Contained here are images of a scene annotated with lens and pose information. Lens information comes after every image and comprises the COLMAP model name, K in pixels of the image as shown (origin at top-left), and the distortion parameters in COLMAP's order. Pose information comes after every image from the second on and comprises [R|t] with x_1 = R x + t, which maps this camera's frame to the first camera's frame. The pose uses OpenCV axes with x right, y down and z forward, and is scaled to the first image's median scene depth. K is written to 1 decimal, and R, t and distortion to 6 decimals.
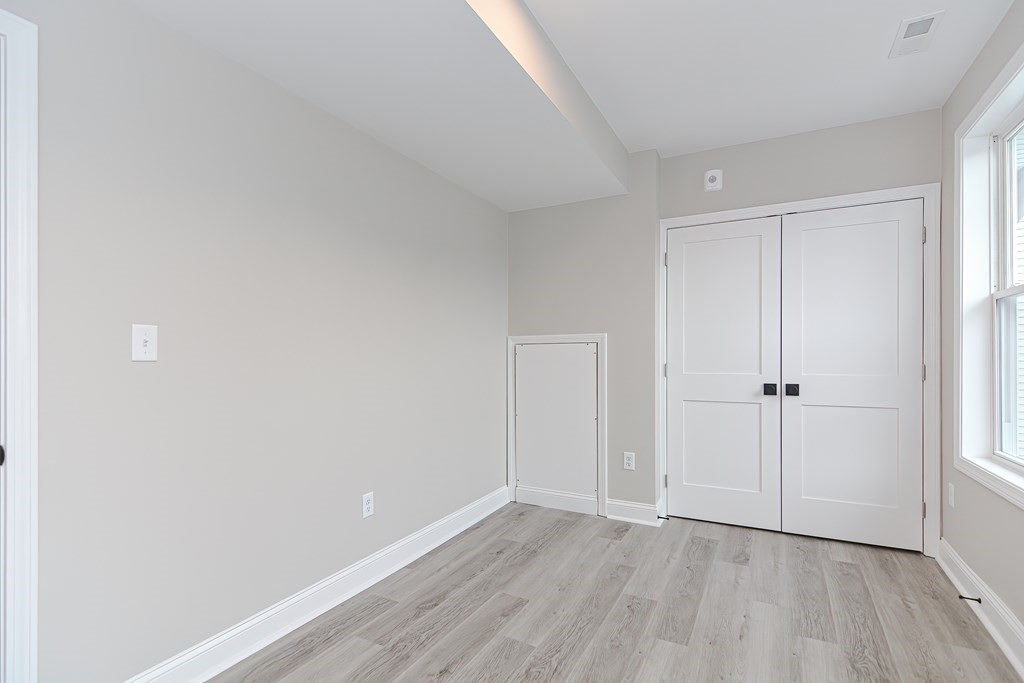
lens RADIAL K [[500.5, 0, 513.0], [0, 500.5, 348.7], [0, 0, 1]] dist [0.024694, -0.013332]
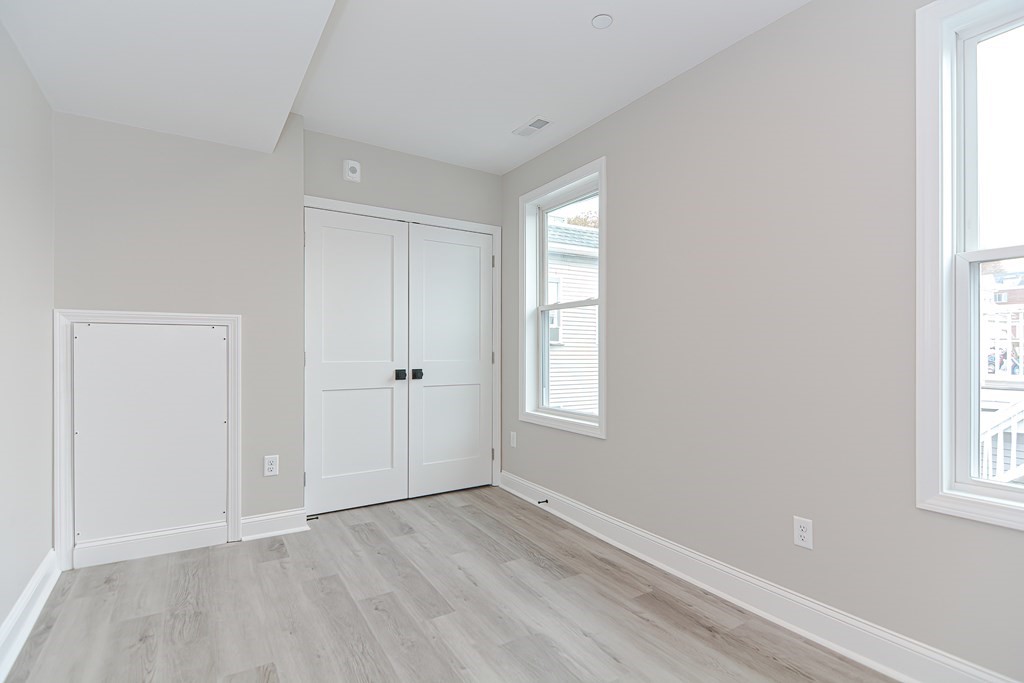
lens RADIAL K [[501.5, 0, 507.0], [0, 501.5, 343.2], [0, 0, 1]] dist [0.003478, -0.000908]
pose [[0.477761, 0.015413, 0.878355, -0.382360], [-0.019667, 0.999783, -0.006847, 0.014148], [-0.878270, -0.014003, 0.477961, 0.273122]]
